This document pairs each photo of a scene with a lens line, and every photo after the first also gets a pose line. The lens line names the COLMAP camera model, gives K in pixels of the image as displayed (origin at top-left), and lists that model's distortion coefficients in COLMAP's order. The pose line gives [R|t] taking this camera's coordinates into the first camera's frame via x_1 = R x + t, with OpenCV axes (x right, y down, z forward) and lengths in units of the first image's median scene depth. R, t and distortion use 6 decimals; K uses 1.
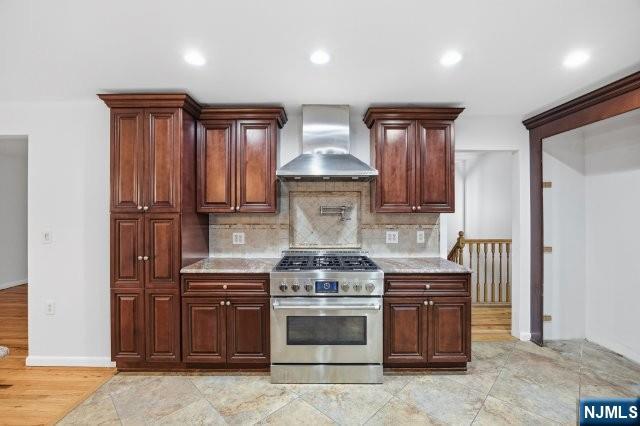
lens RADIAL K [[261.8, 0, 305.1], [0, 261.8, 214.3], [0, 0, 1]] dist [-0.010533, -0.000078]
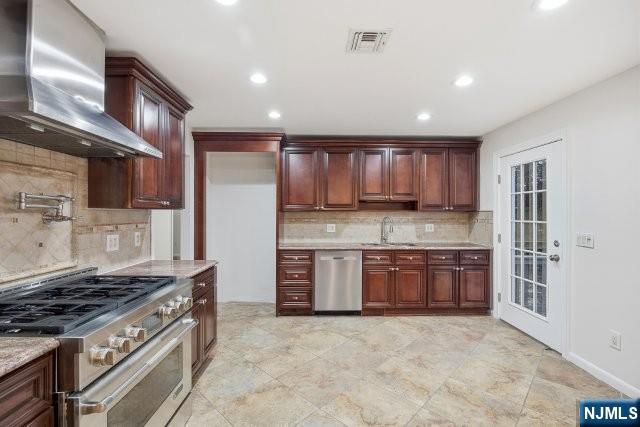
lens RADIAL K [[286.5, 0, 320.0], [0, 286.5, 213.5], [0, 0, 1]] dist [0.000416, 0.000115]
pose [[-0.026245, 0.000321, 0.999656, -0.467049], [-0.009290, 0.999957, -0.000565, 0.002670], [-0.999612, -0.009302, -0.026240, 0.455141]]
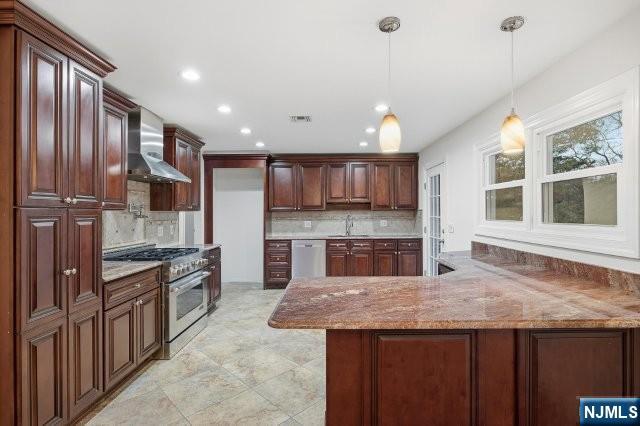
lens RADIAL K [[325.6, 0, 319.2], [0, 325.6, 203.6], [0, 0, 1]] dist [-0.000023, 0.000049]
pose [[0.022896, 0.030947, 0.999259, -1.161619], [0.001400, 0.999519, -0.030987, 0.007346], [-0.999737, 0.002109, 0.022842, 0.231383]]
